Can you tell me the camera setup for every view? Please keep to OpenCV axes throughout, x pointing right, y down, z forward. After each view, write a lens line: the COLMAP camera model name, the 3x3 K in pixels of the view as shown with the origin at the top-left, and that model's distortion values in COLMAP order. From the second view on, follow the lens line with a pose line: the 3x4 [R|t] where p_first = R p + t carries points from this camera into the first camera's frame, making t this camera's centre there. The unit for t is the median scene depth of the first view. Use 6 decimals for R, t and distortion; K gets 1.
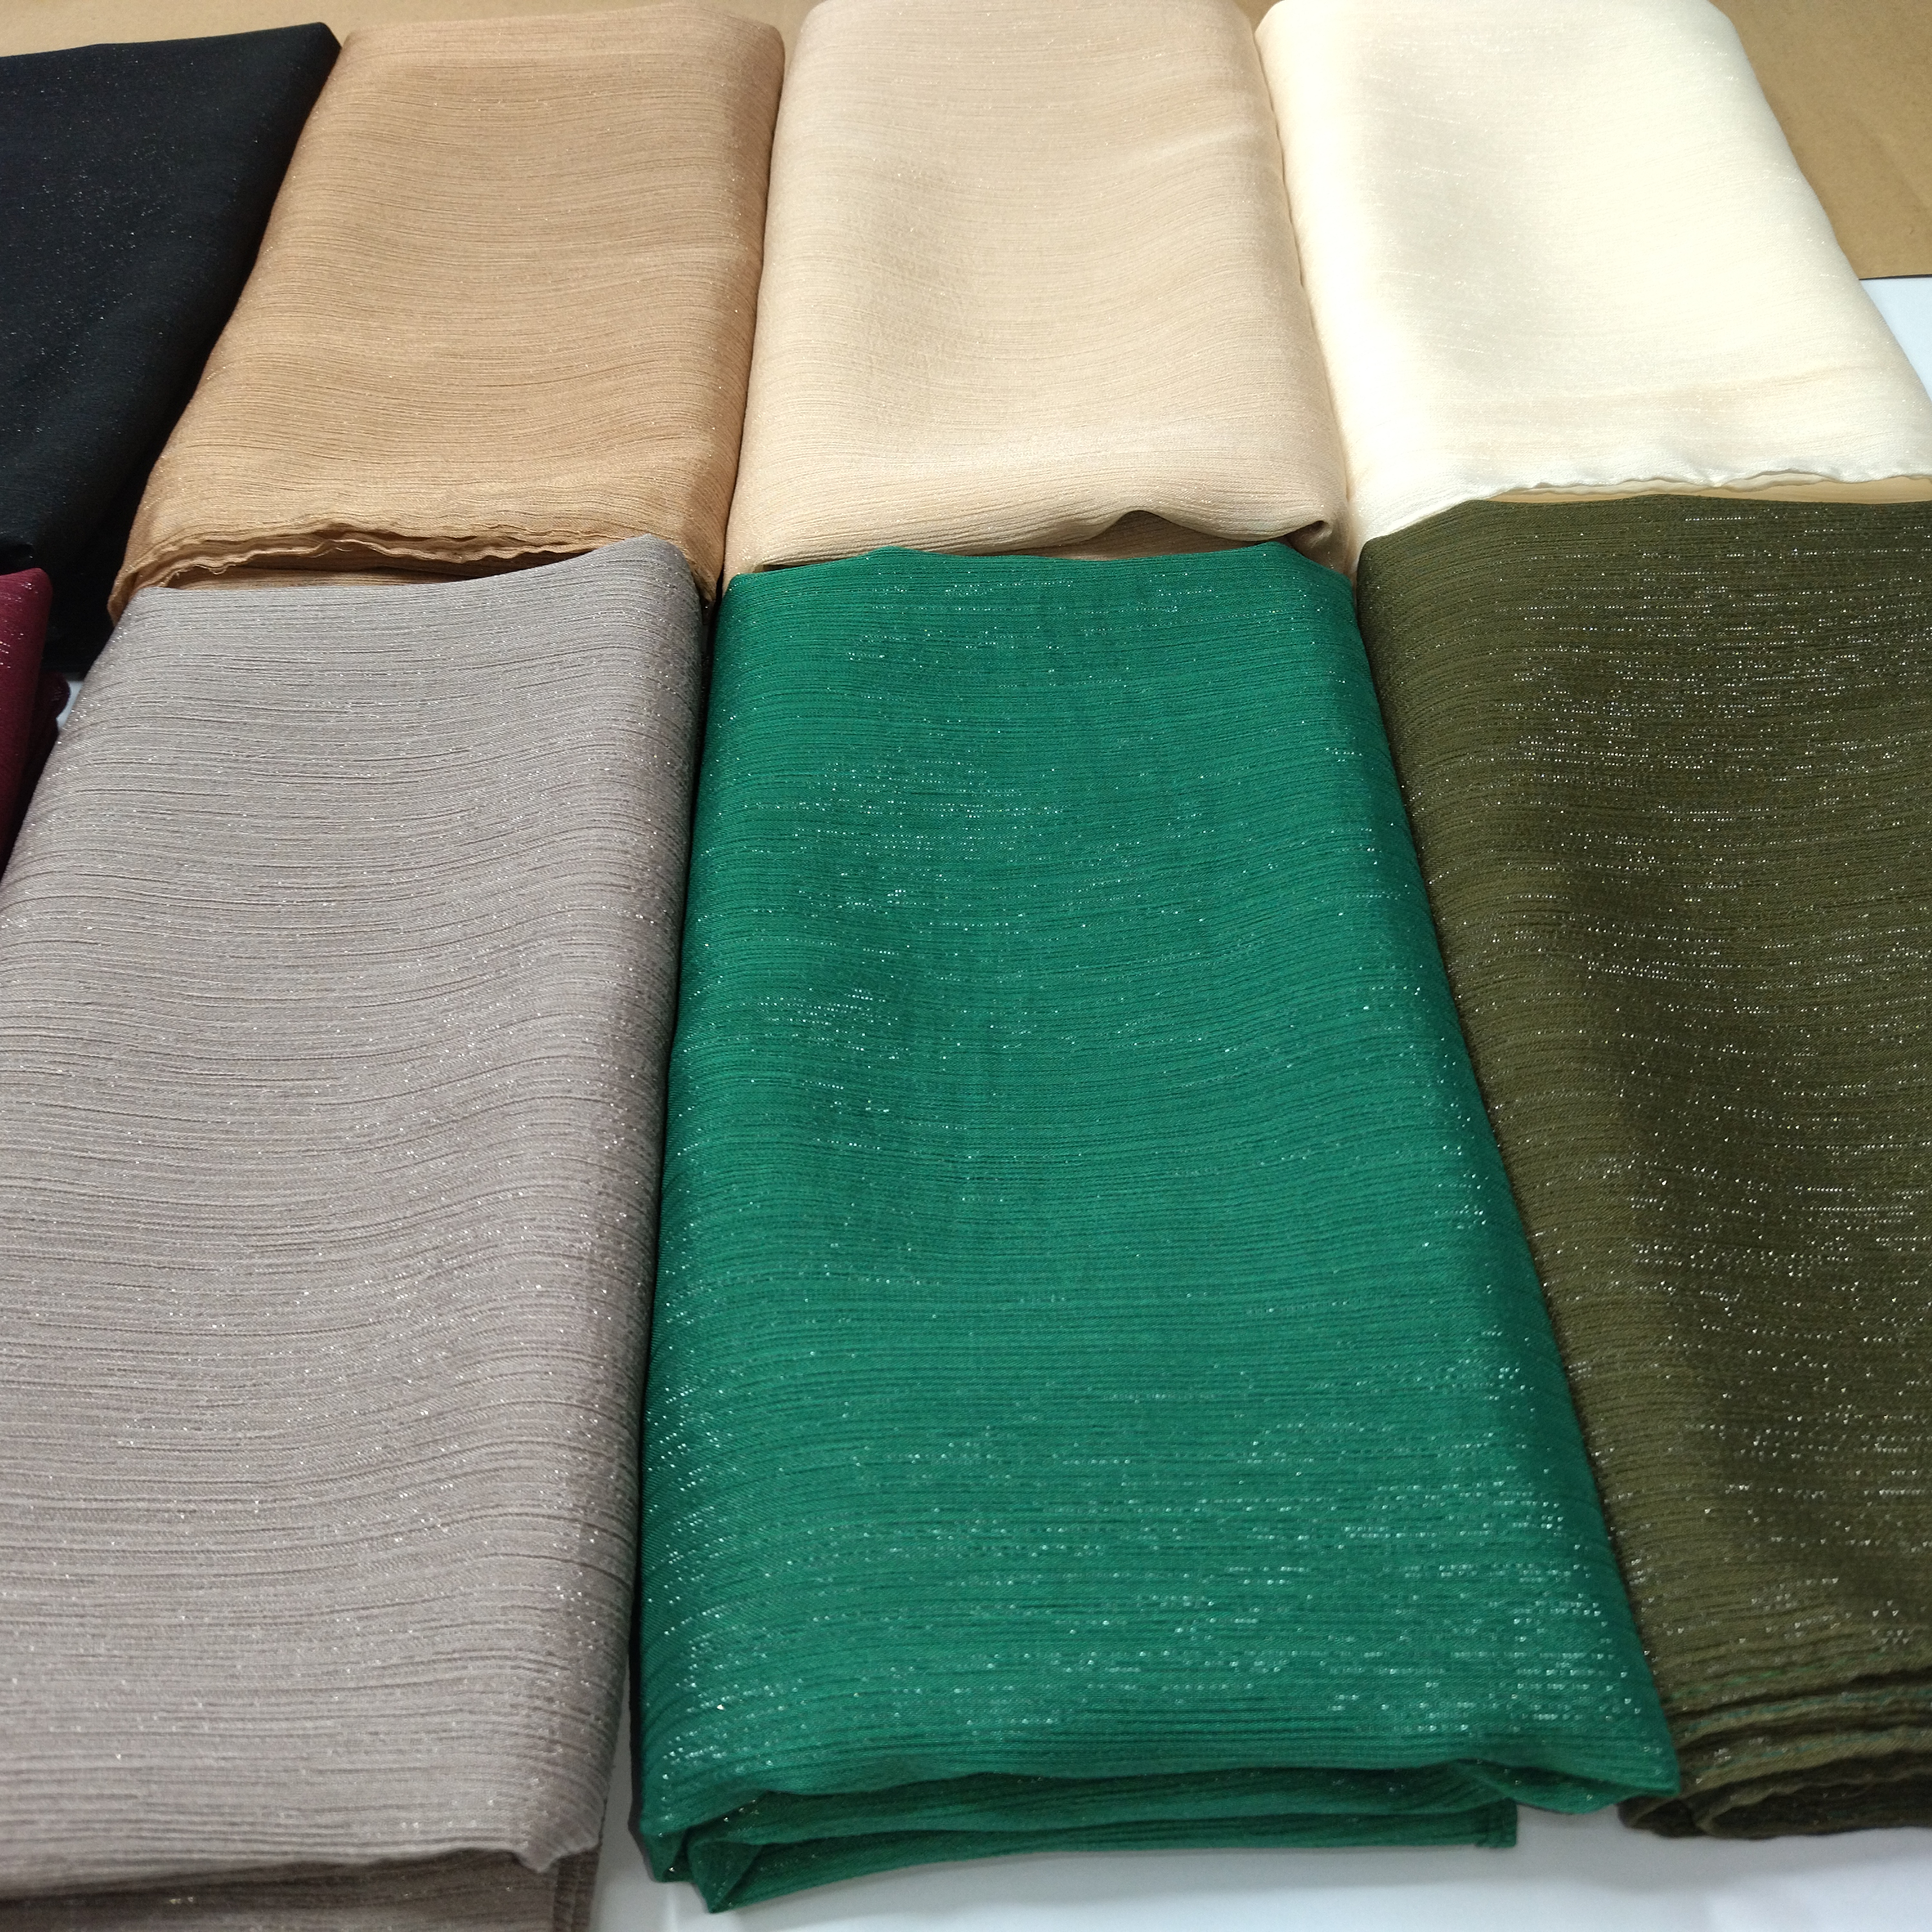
lens RADIAL K [[1829.0, 0, 962.7], [0, 1829.0, 971.6], [0, 0, 1]] dist [0.024655, 0.000000]
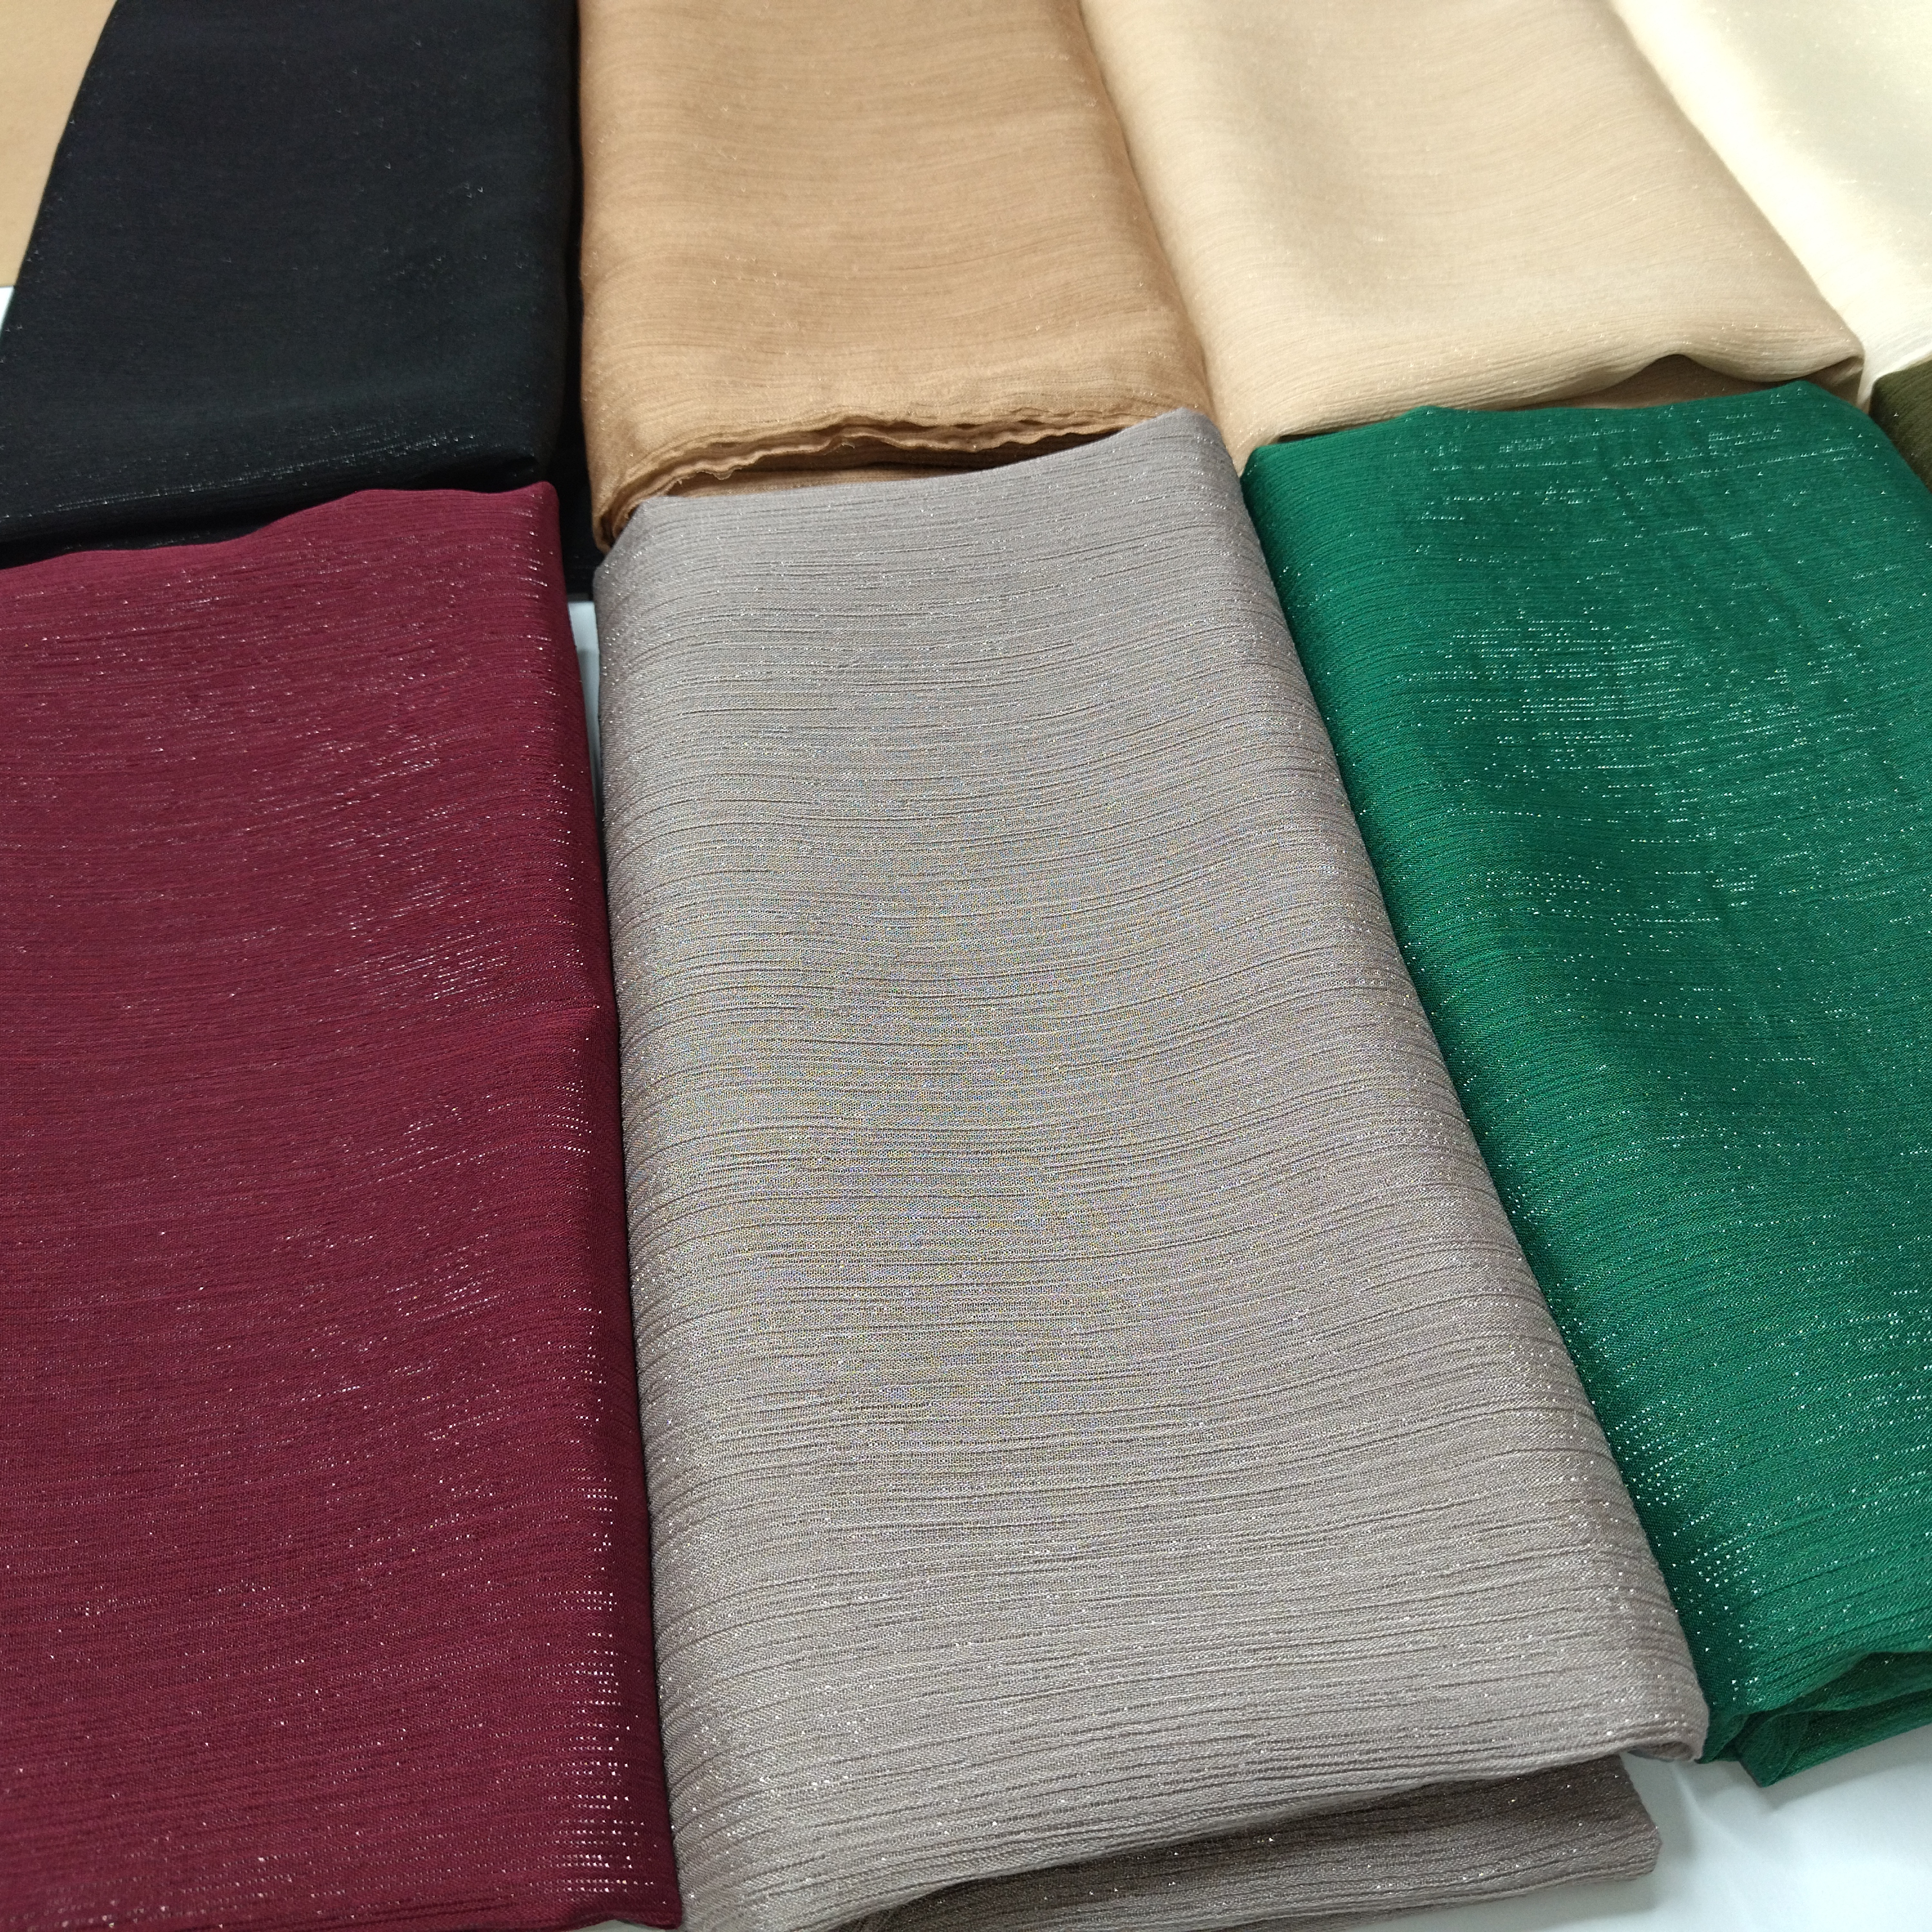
lens RADIAL K [[1829.0, 0, 976.4], [0, 1829.0, 970.1], [0, 0, 1]] dist [0.024655, 0.000000]
pose [[0.993060, -0.080896, 0.085368, -0.377462], [0.077178, 0.995956, 0.045994, 0.000305], [-0.088744, -0.039086, 0.995287, 0.048240]]
